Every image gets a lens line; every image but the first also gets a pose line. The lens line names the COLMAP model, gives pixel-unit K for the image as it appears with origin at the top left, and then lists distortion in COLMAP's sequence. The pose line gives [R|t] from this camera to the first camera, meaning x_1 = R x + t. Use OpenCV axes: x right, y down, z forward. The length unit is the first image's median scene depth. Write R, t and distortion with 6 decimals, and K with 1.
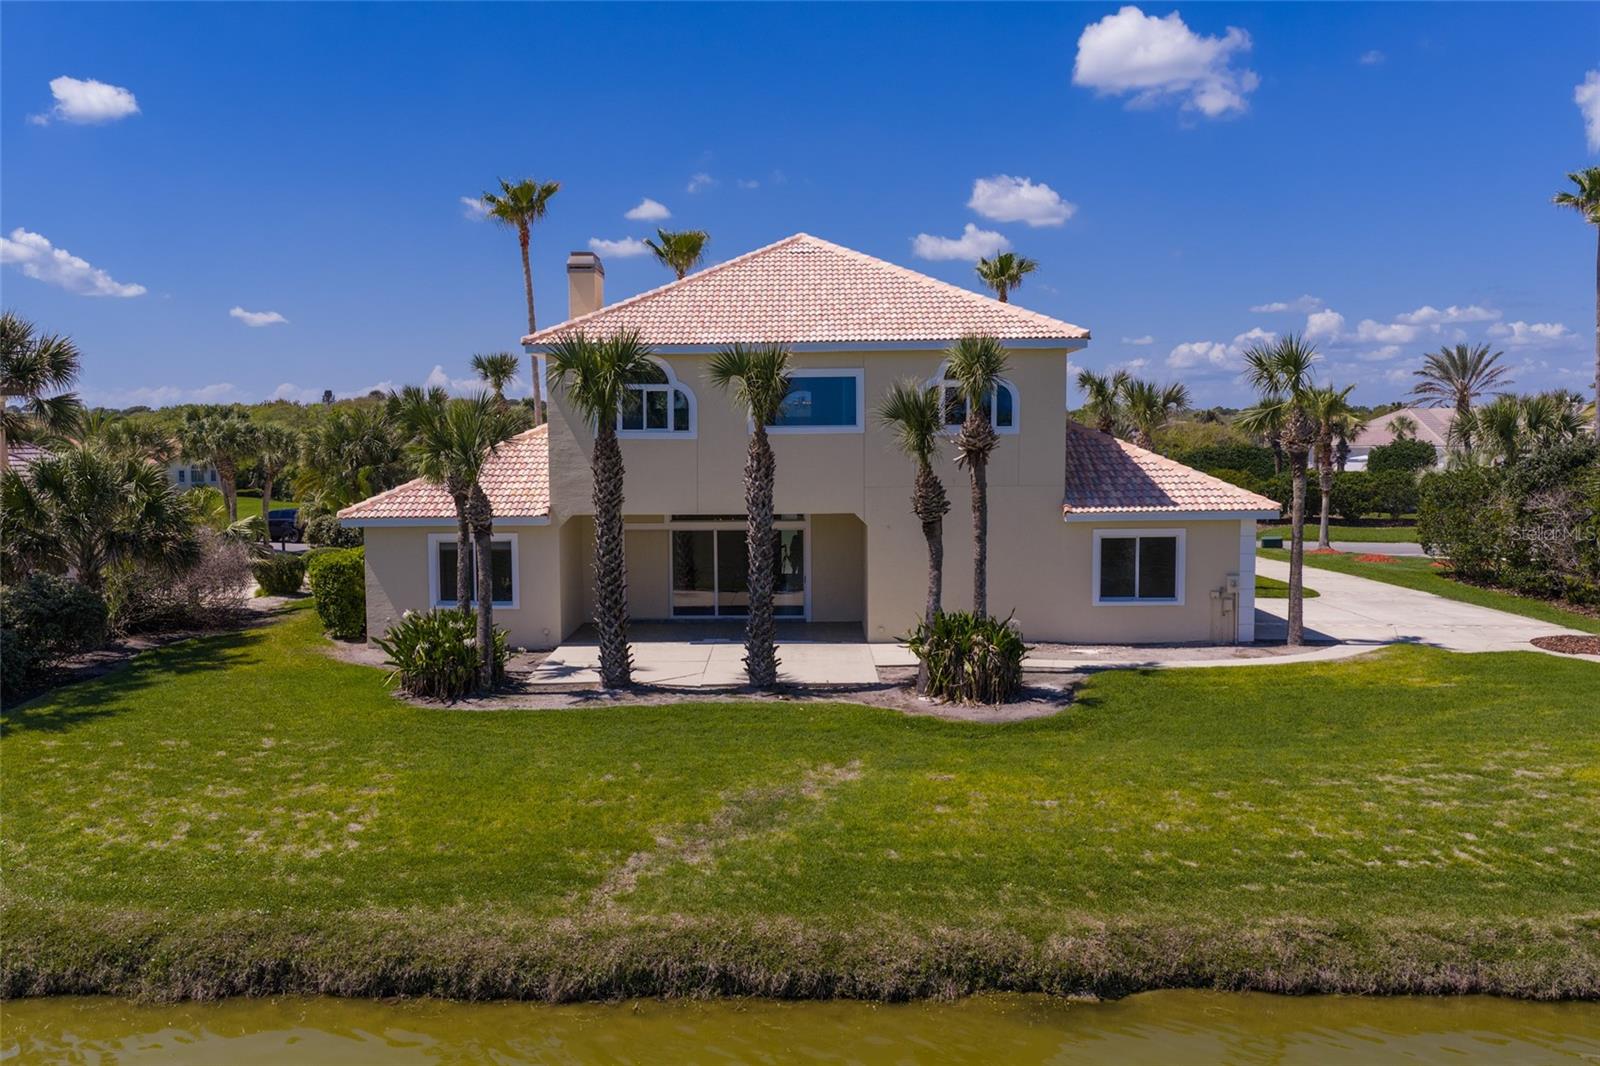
lens RADIAL K [[1306.6, 0, 760.5], [0, 1306.6, 537.7], [0, 0, 1]] dist [-0.002661, -0.001591]
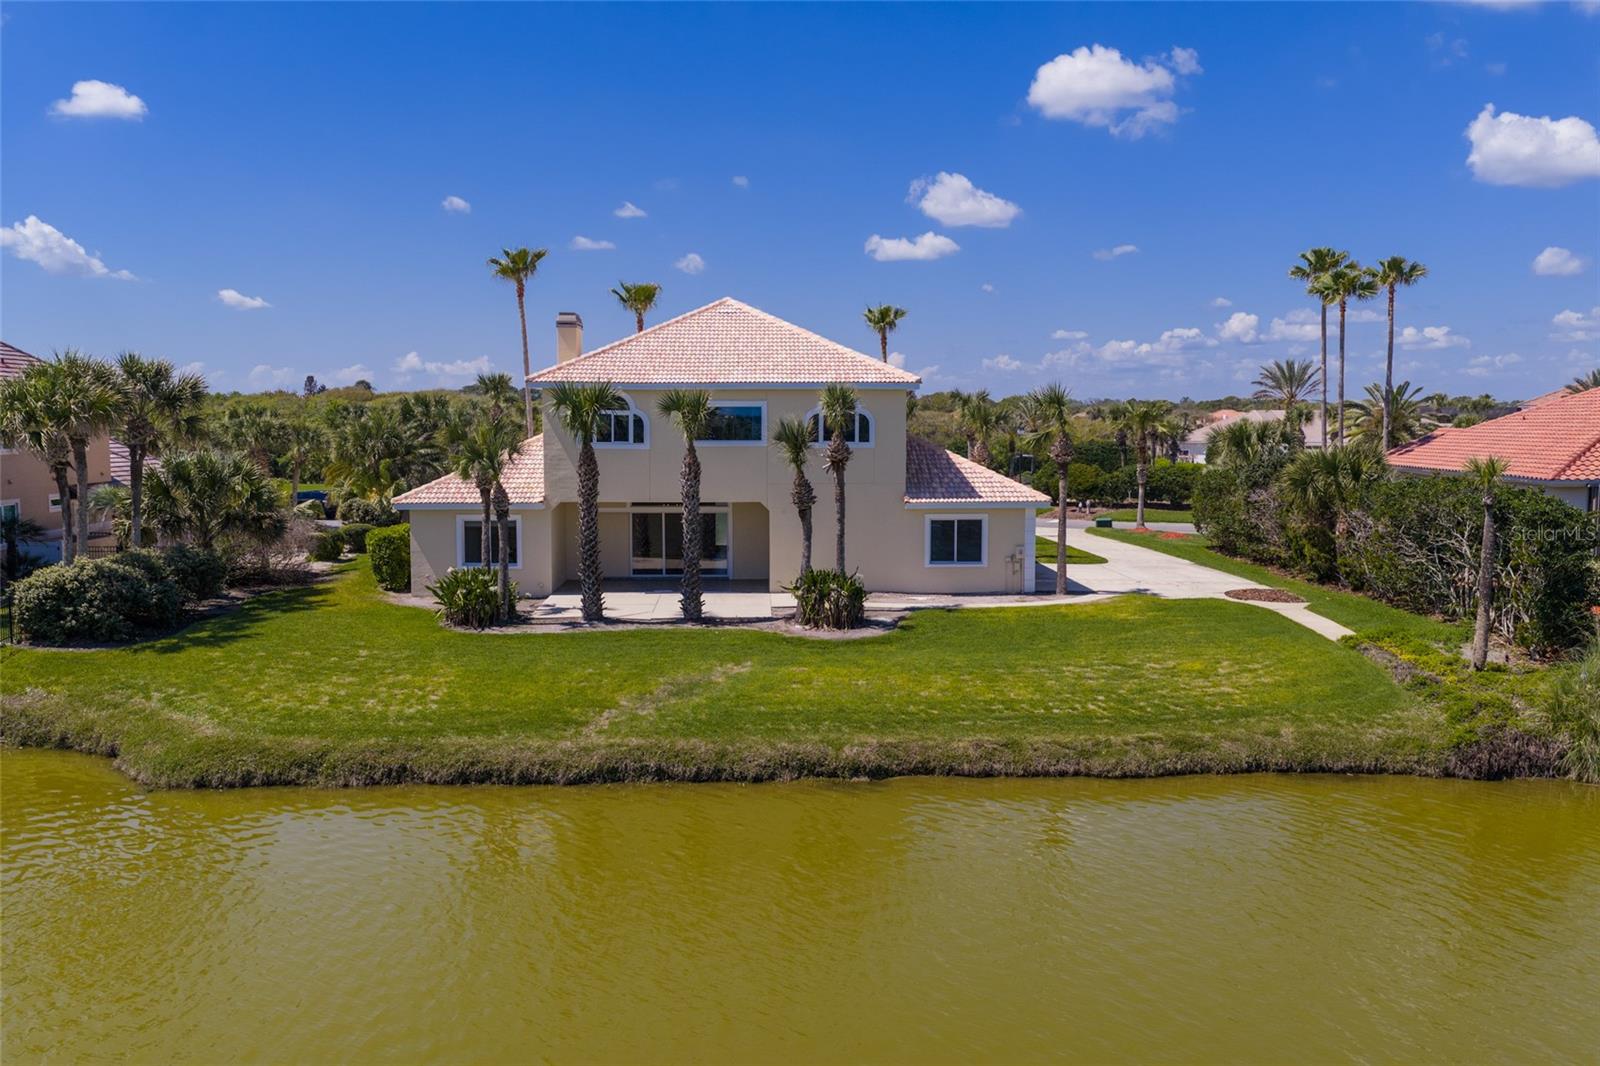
lens RADIAL K [[1330.0, 0, 800.0], [0, 1330.0, 533.0], [0, 0, 1]] dist [0.032377, -0.080164]
pose [[0.998430, 0.003985, 0.055864, 0.040862], [-0.004758, 0.999895, 0.013708, -0.005933], [-0.055803, -0.013952, 0.998344, -0.544267]]
